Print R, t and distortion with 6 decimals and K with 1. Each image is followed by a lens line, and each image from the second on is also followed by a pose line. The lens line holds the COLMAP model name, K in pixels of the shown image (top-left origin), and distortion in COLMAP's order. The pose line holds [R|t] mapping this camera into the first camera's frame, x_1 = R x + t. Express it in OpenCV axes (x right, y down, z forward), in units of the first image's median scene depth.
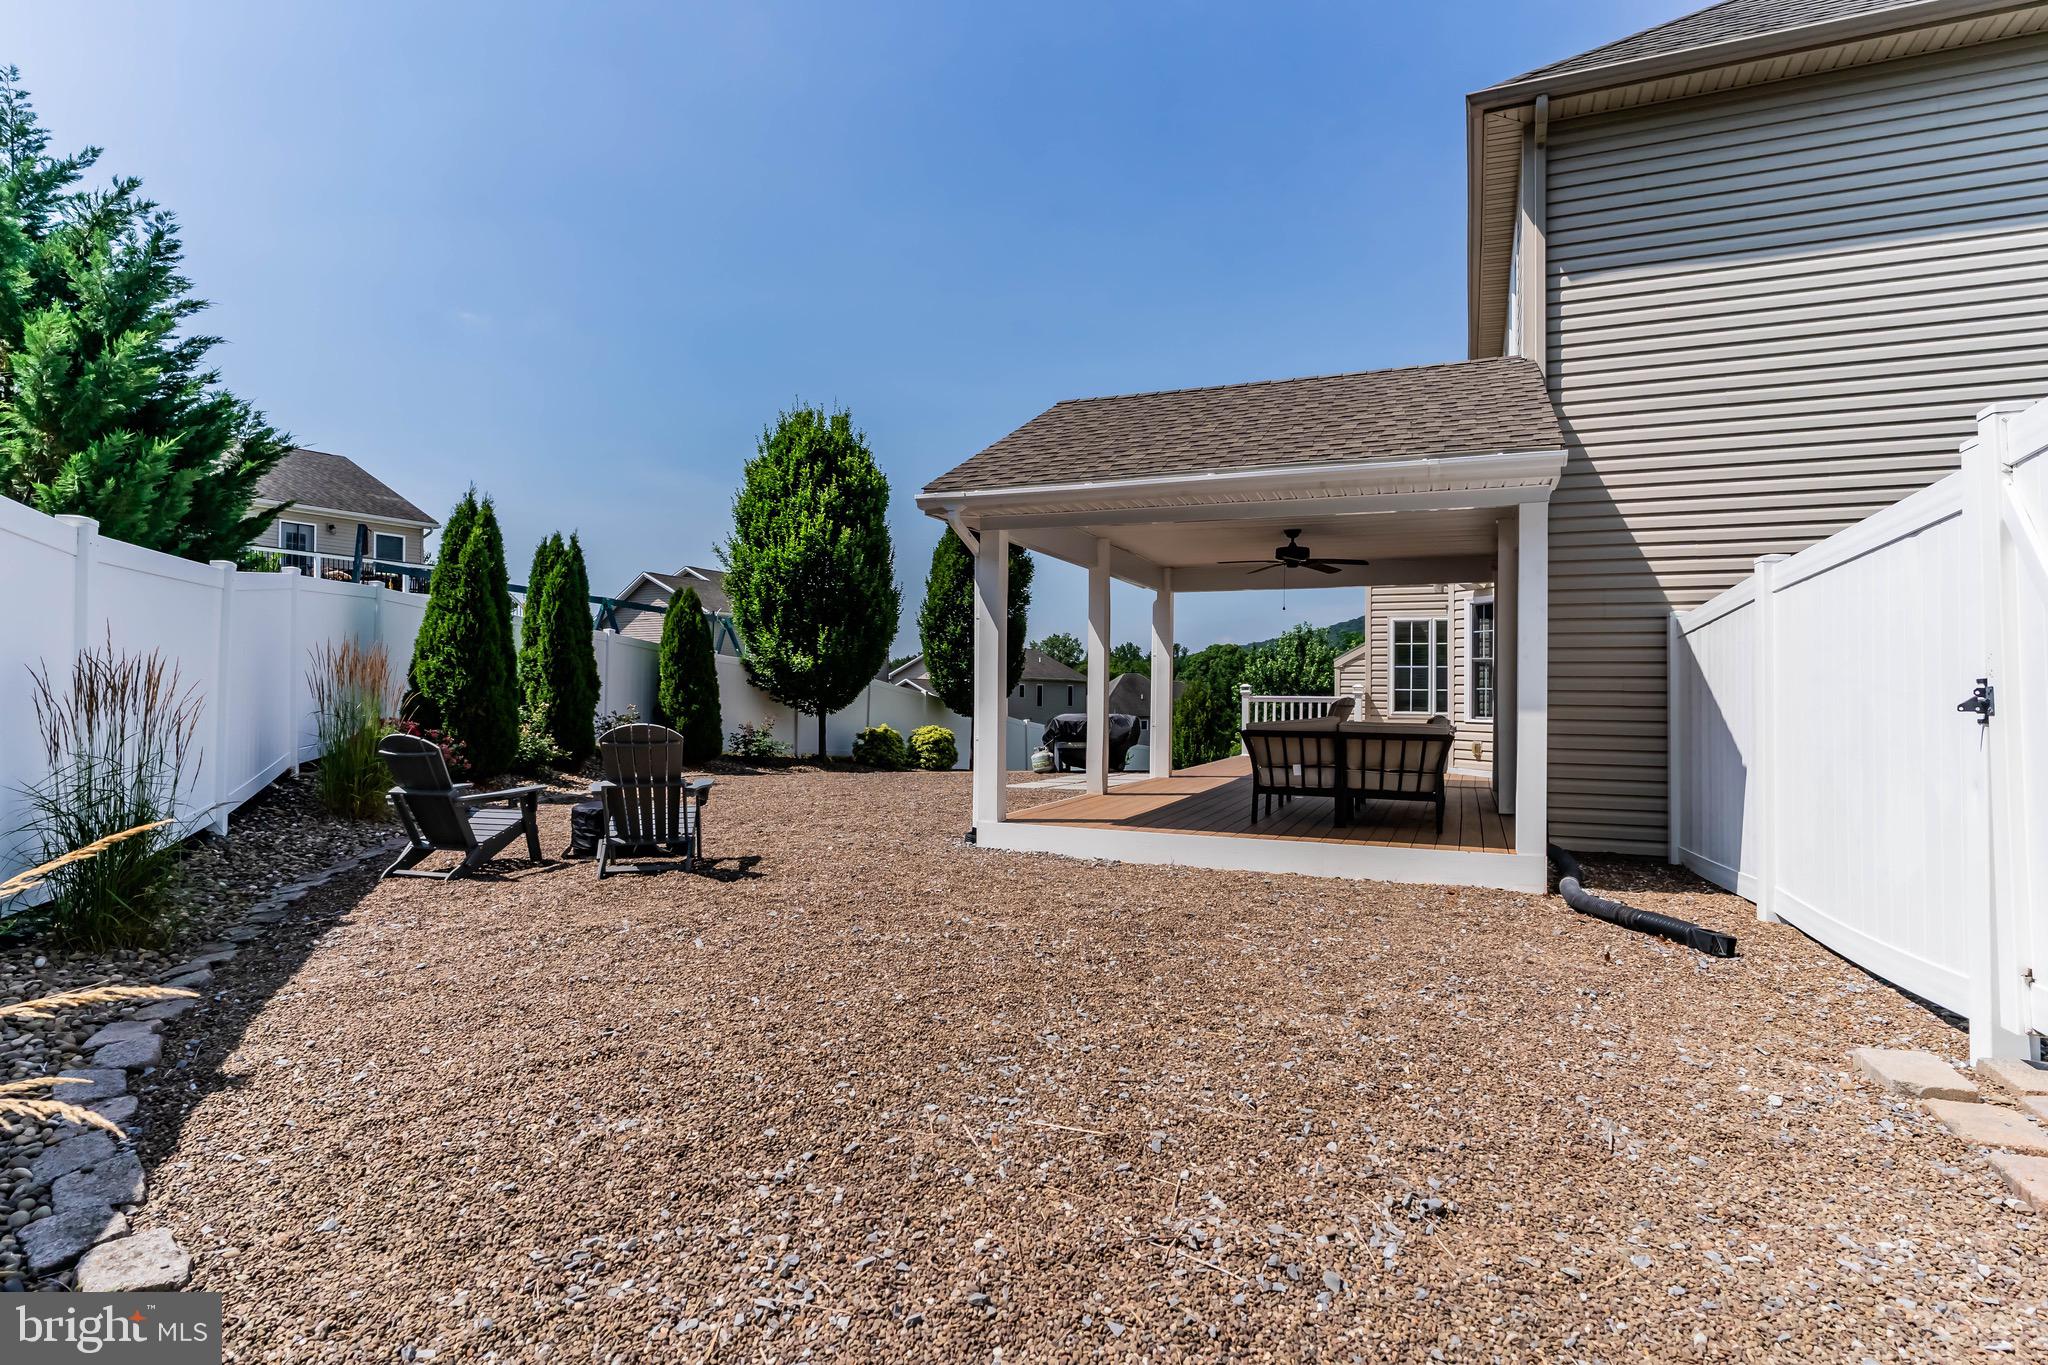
lens RADIAL K [[1056.2, 0, 1025.4], [0, 1056.2, 682.6], [0, 0, 1]] dist [-0.008211, 0.003054]
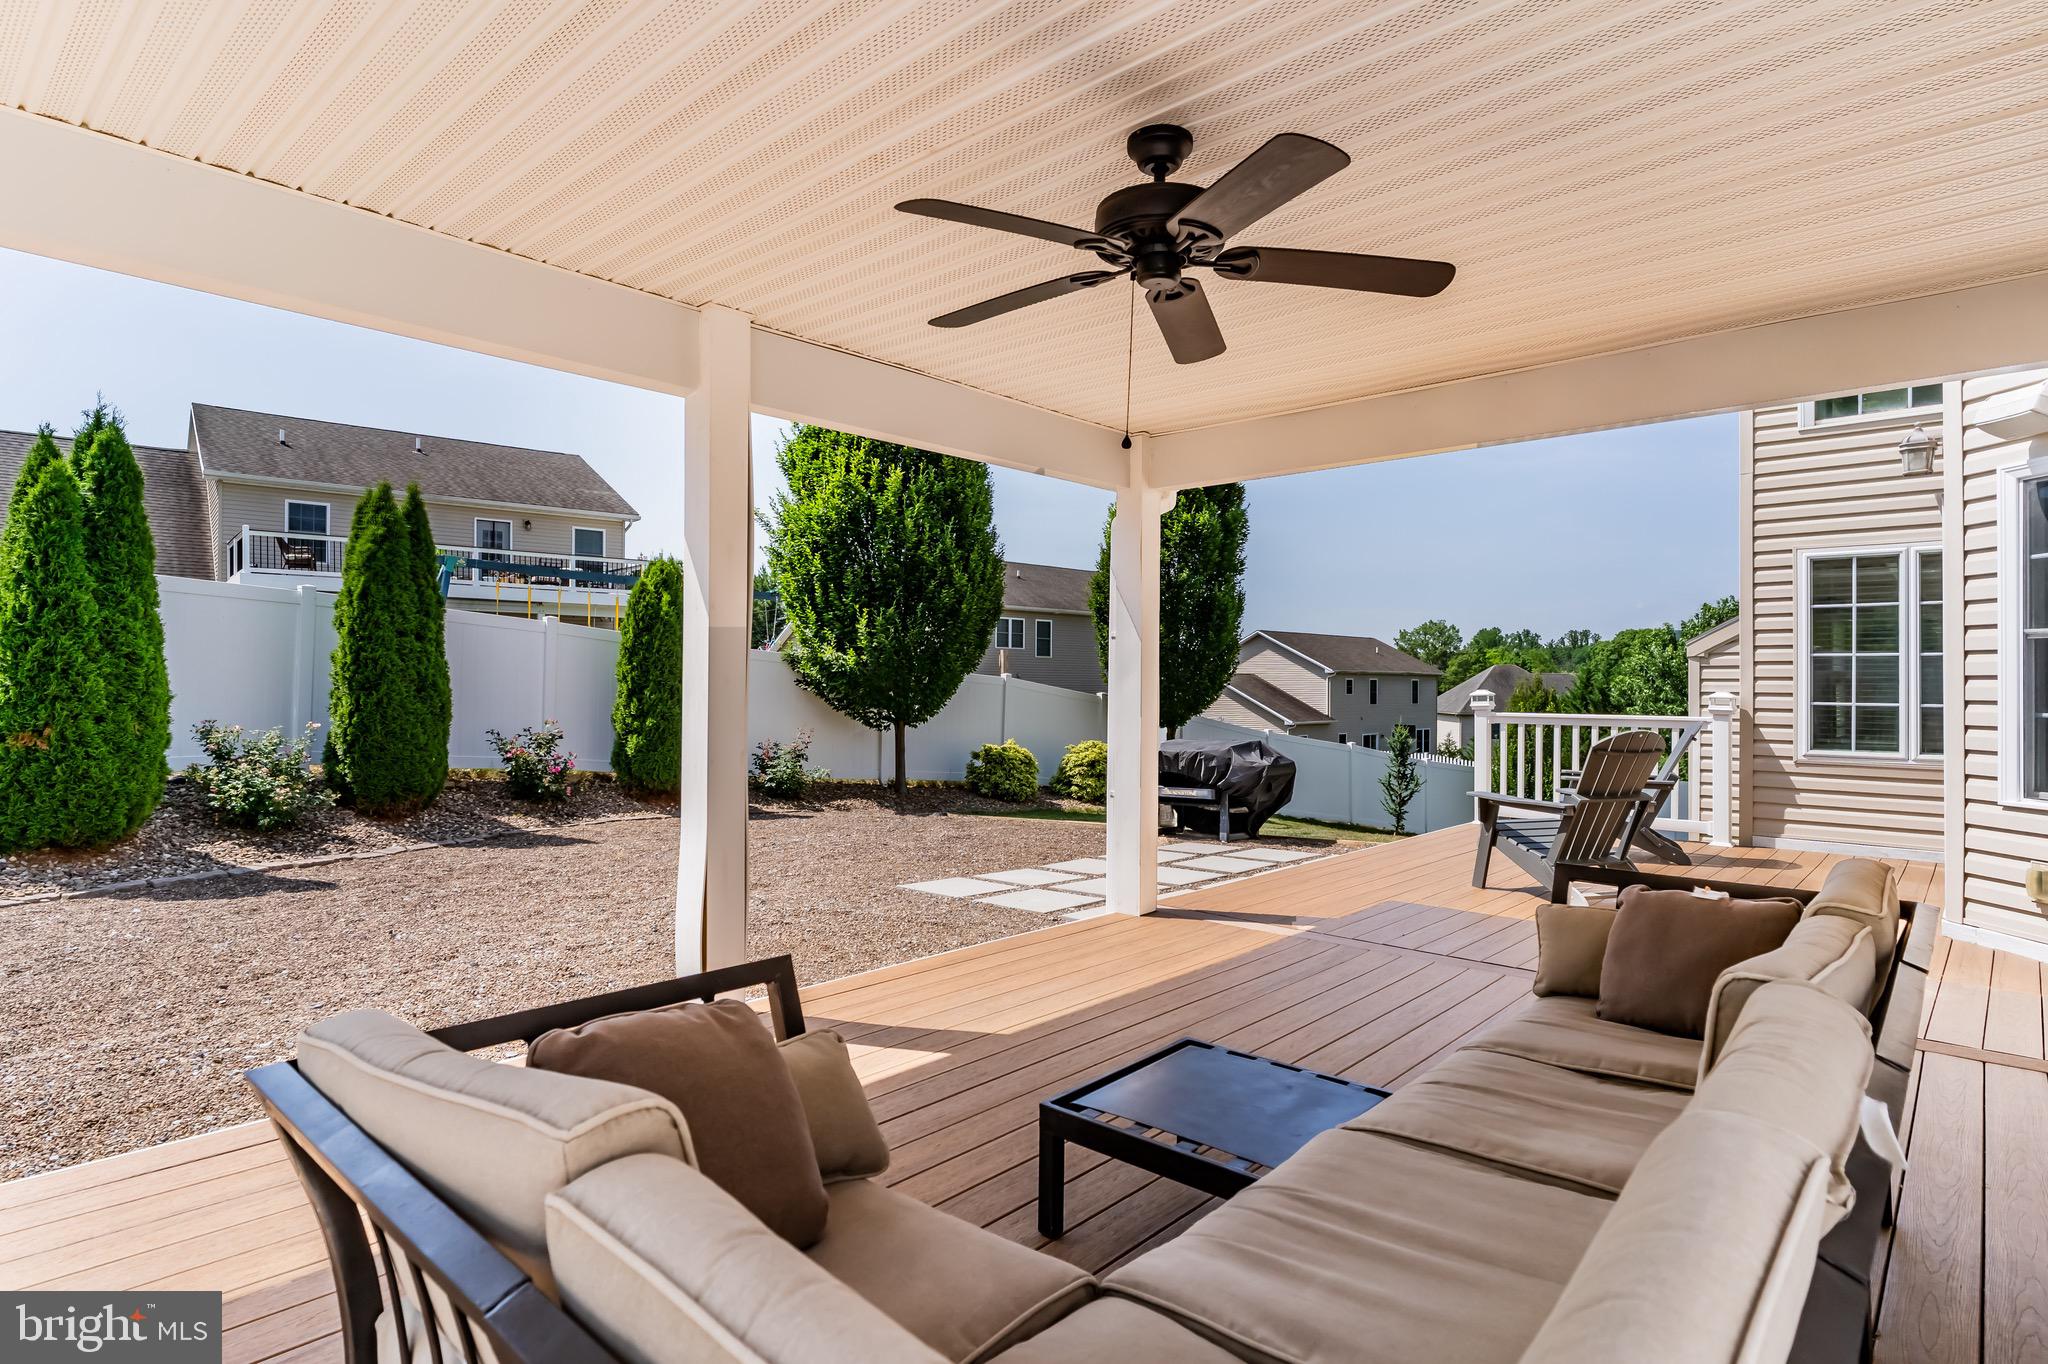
lens RADIAL K [[1056.2, 0, 1012.0], [0, 1056.2, 677.0], [0, 0, 1]] dist [-0.008211, 0.003054]
pose [[0.936381, -0.004620, -0.350955, 0.150949], [0.005207, 0.999986, 0.000730, -0.006139], [0.350947, -0.002511, 0.936392, 0.363411]]
